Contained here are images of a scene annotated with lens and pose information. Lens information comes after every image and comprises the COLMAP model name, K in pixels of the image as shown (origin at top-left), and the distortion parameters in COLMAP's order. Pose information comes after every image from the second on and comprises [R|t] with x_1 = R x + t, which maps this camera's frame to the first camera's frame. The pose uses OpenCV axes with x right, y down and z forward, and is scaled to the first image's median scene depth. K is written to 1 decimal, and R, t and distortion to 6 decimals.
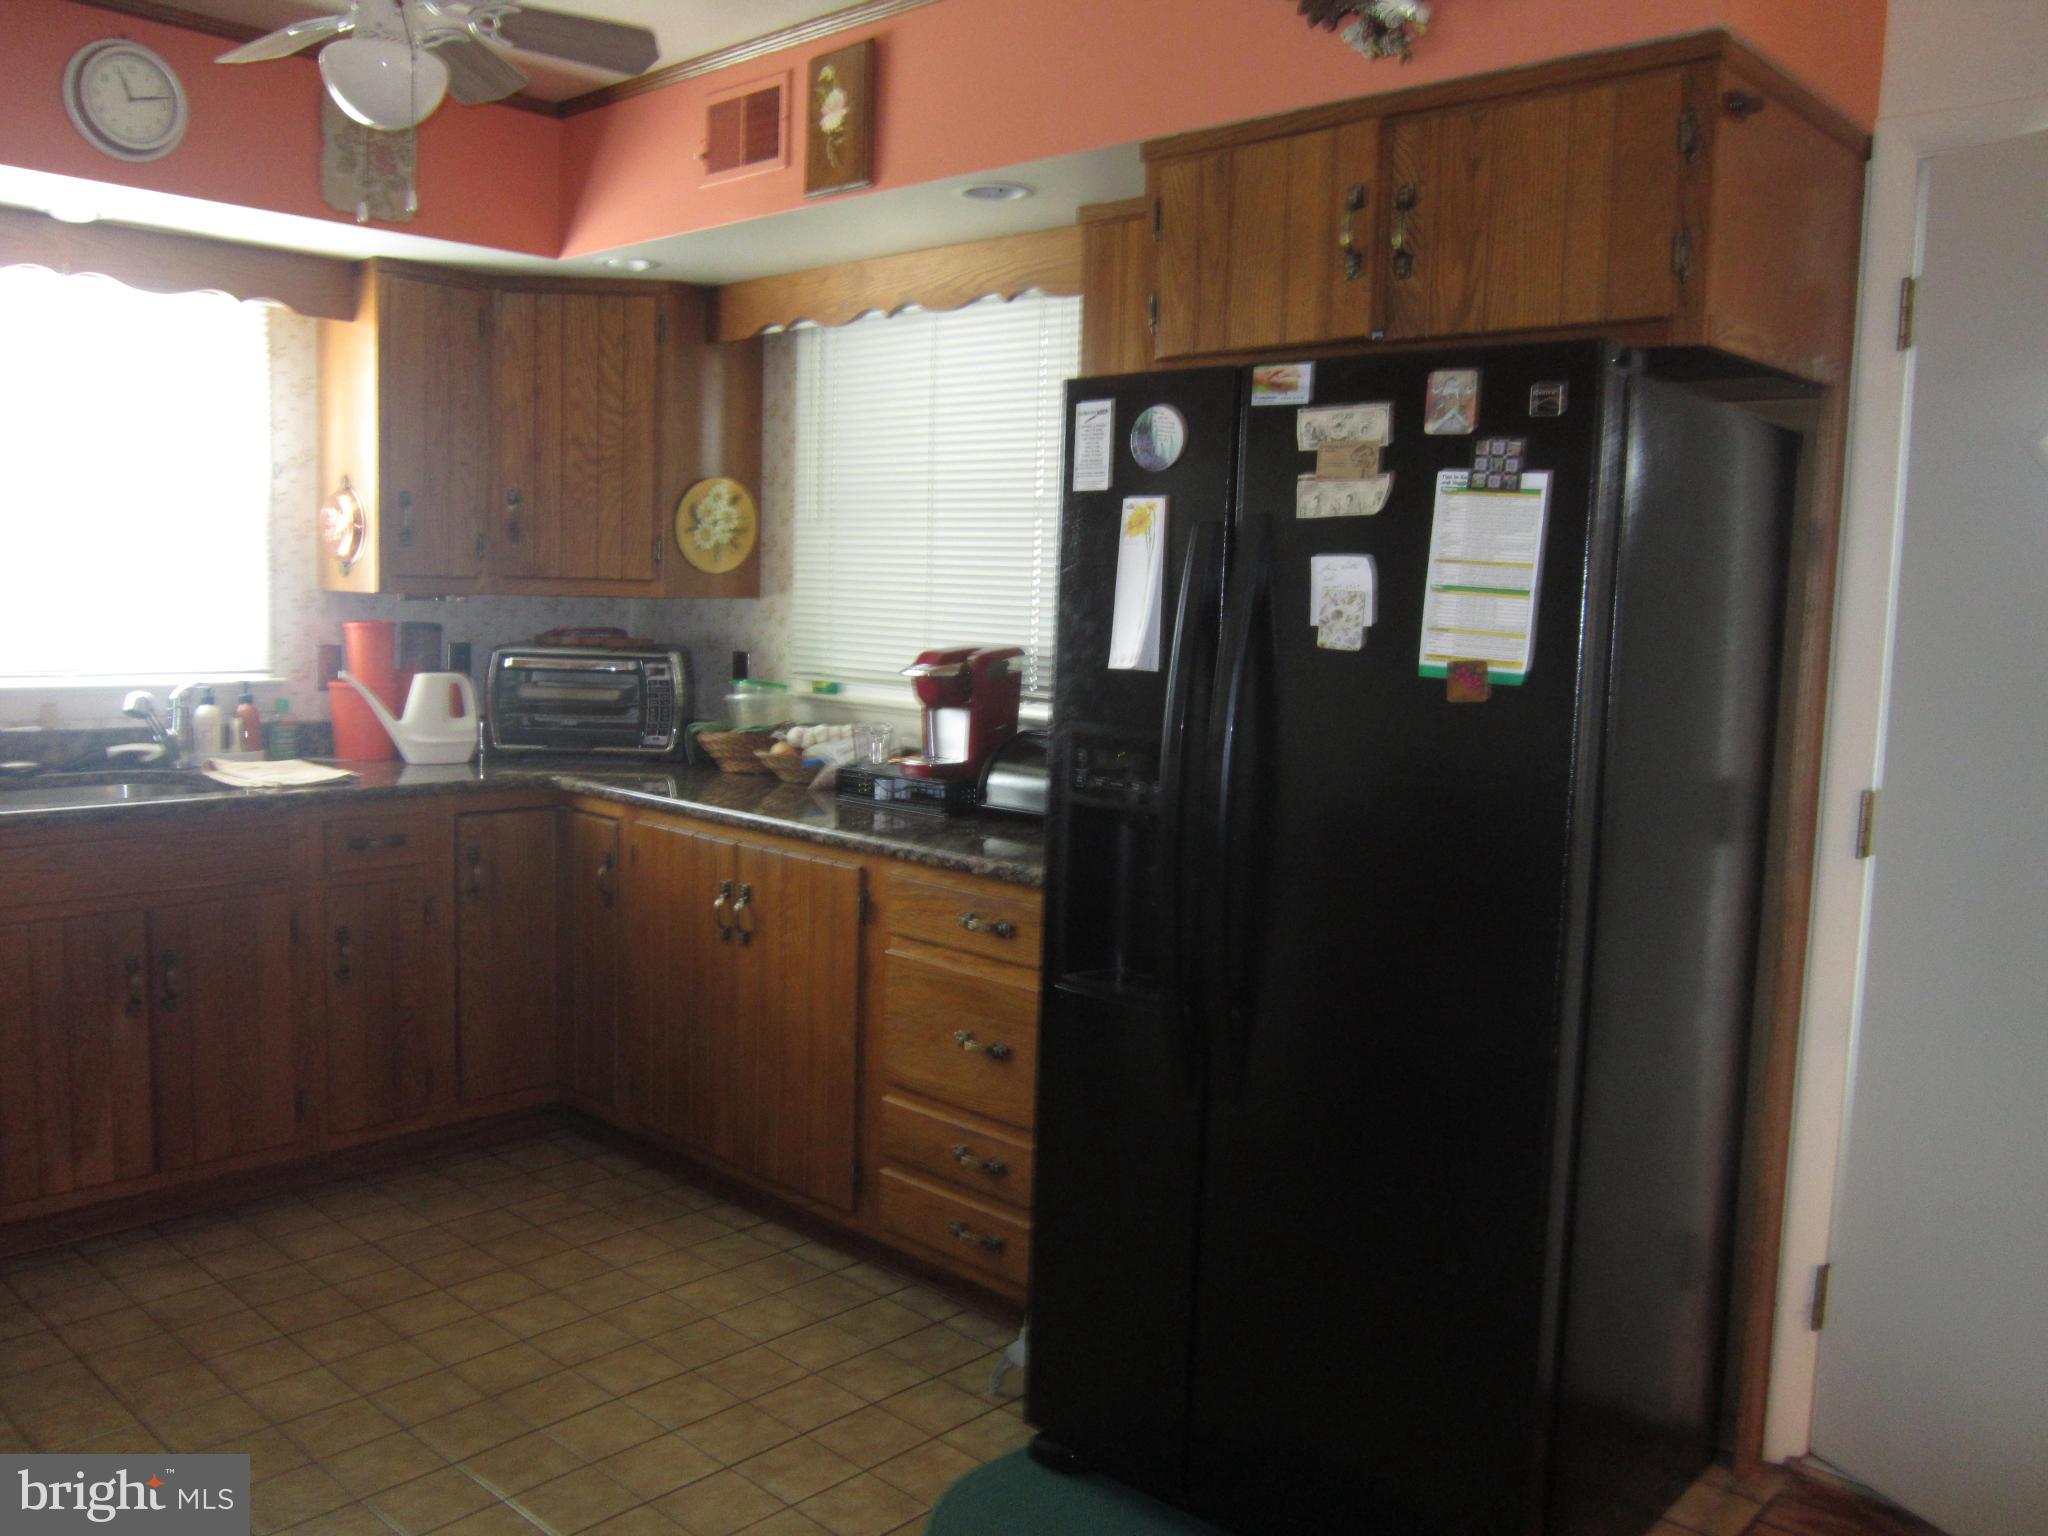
lens RADIAL K [[1661.3, 0, 1026.5], [0, 1661.3, 770.9], [0, 0, 1]] dist [-0.051991, 0.013905]
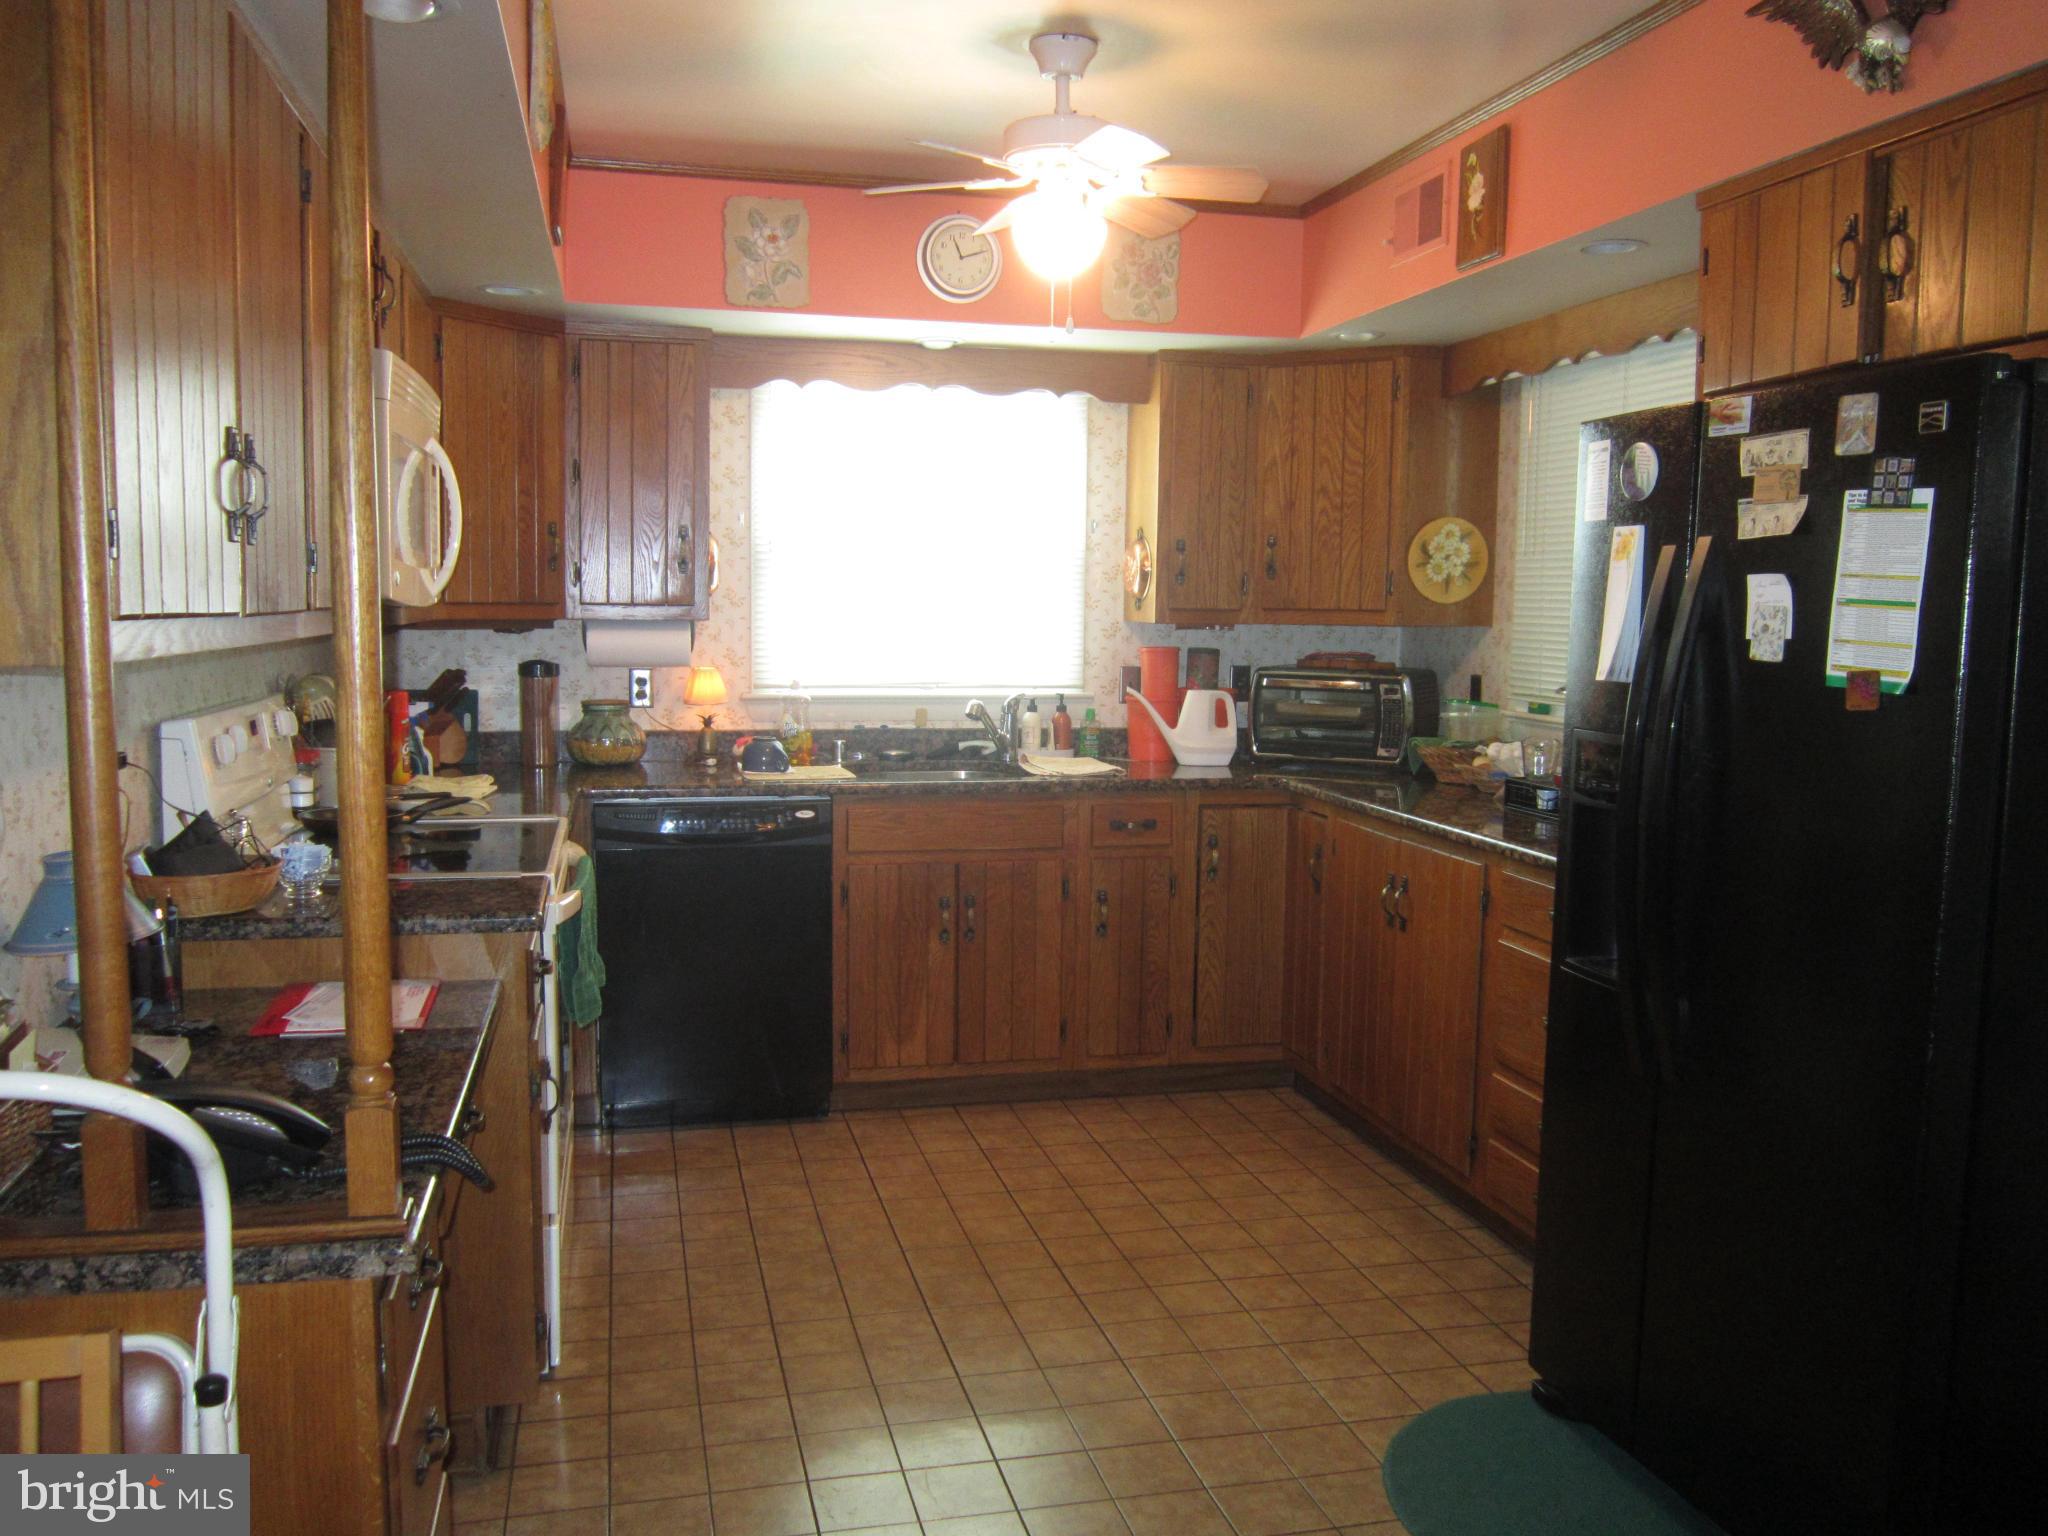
lens RADIAL K [[1661.3, 0, 1026.6], [0, 1661.3, 765.4], [0, 0, 1]] dist [-0.051991, 0.013905]
pose [[0.834550, 0.034029, -0.549880, 0.244798], [-0.047948, 0.998790, -0.010961, 0.018258], [0.548841, 0.035513, 0.835172, -0.092828]]
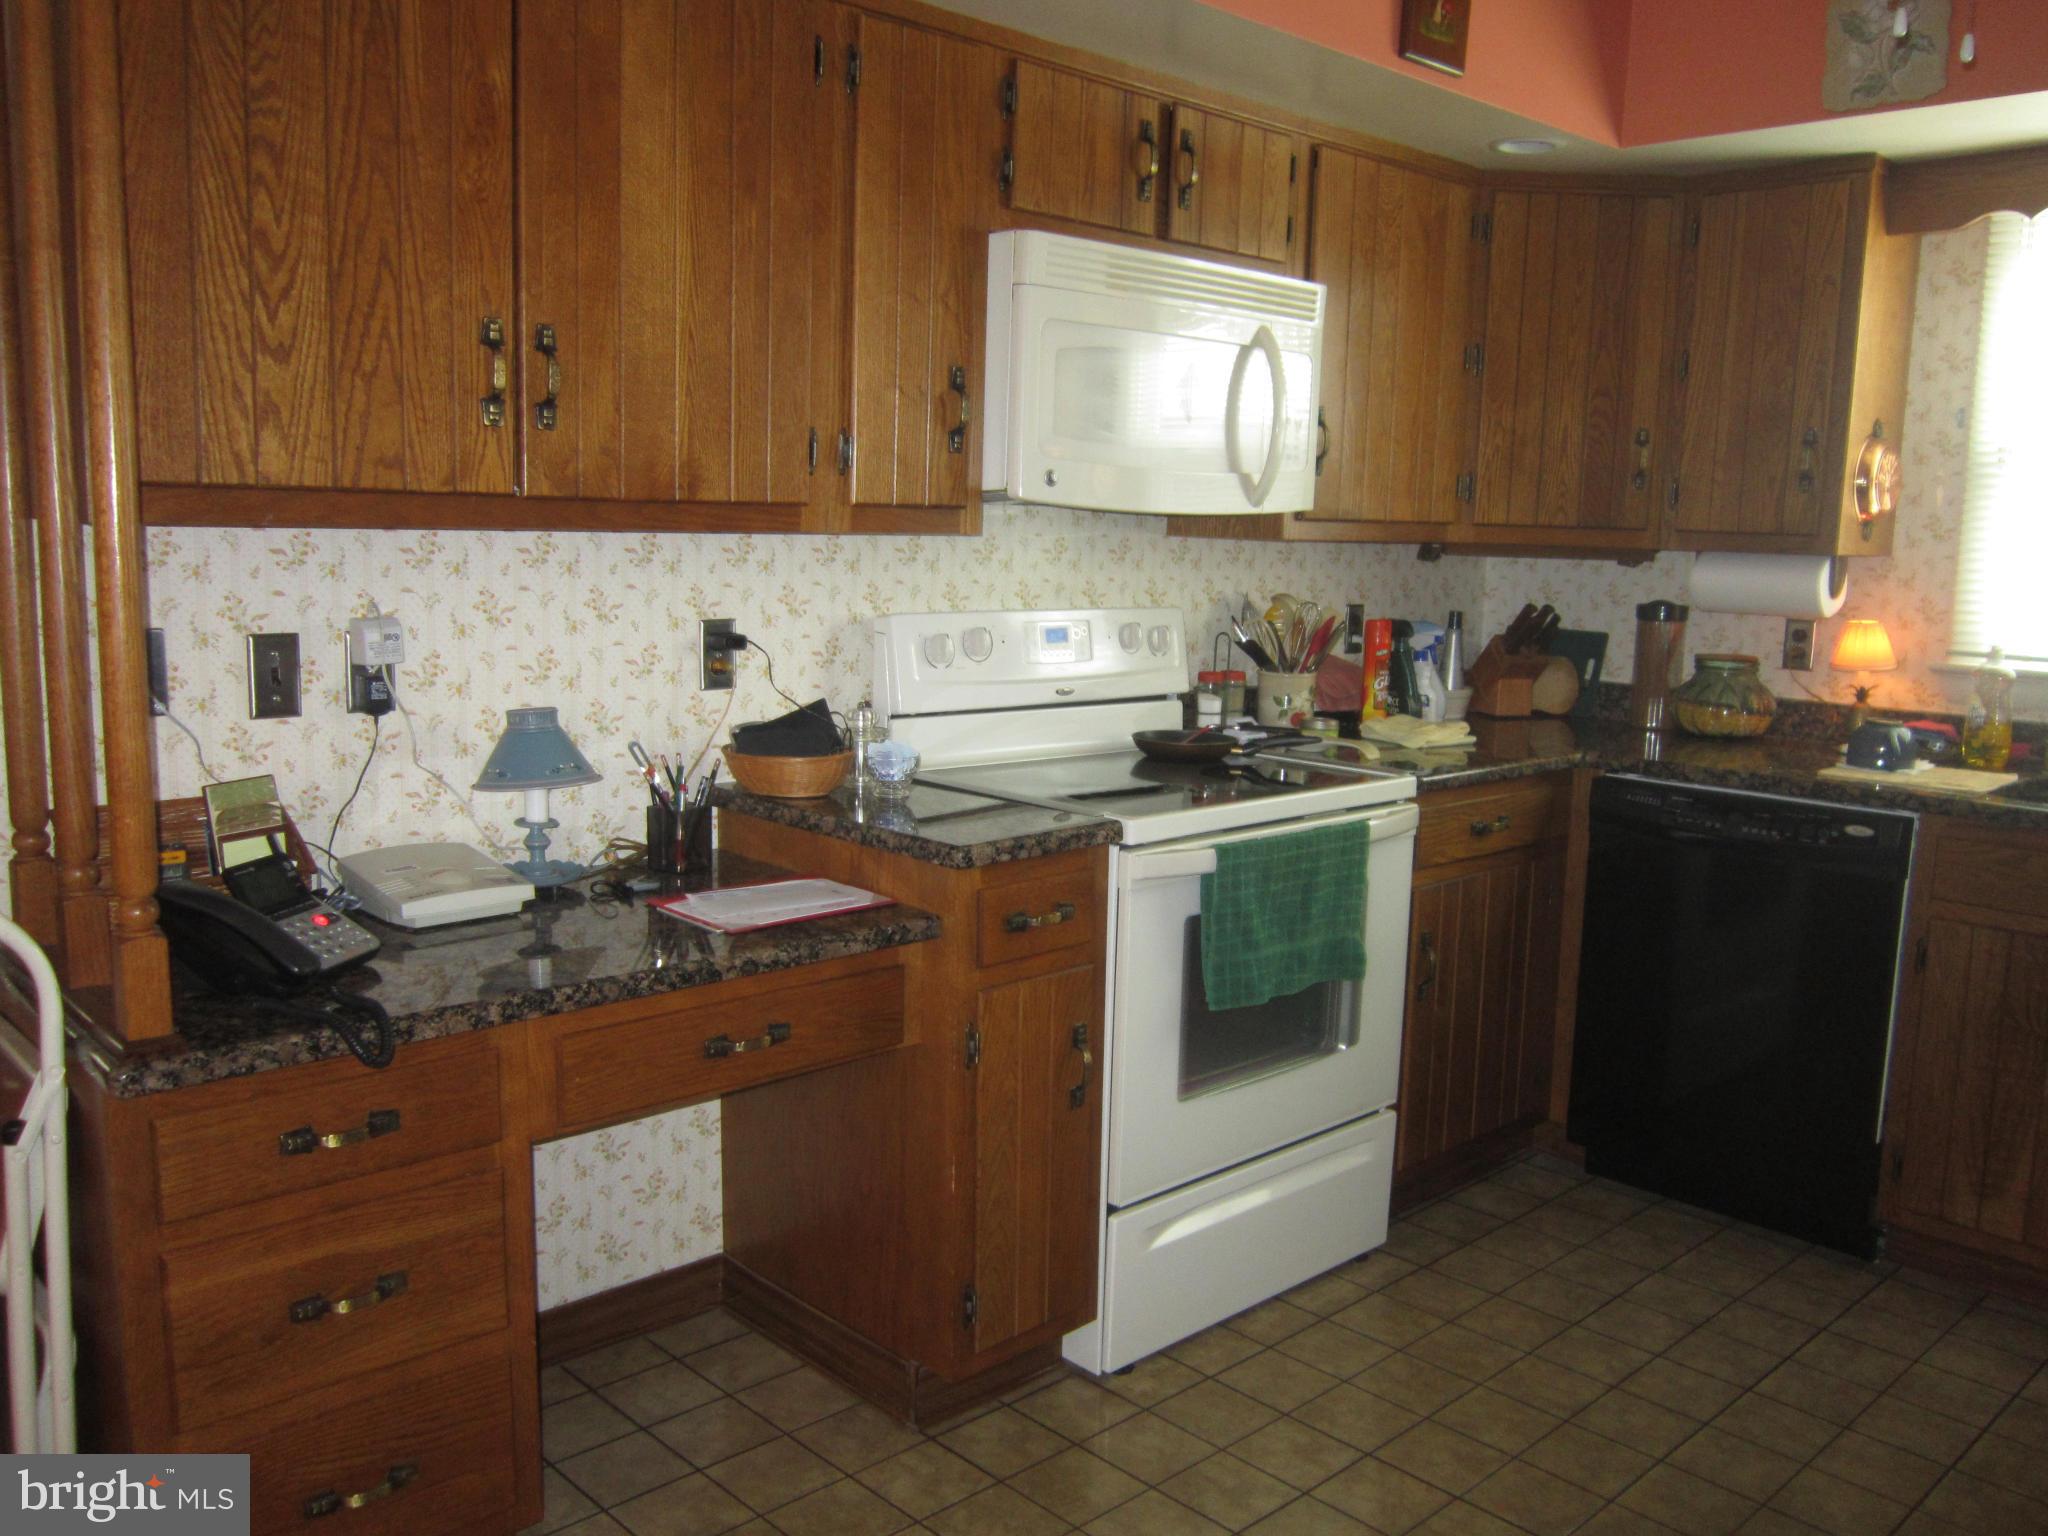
lens RADIAL K [[1661.3, 0, 1026.0], [0, 1661.3, 768.2], [0, 0, 1]] dist [-0.051991, 0.013905]
pose [[-0.066066, 0.112318, -0.991474, 0.307402], [-0.136372, 0.983304, 0.120480, -0.029249], [0.988452, 0.143168, -0.049646, 0.481317]]
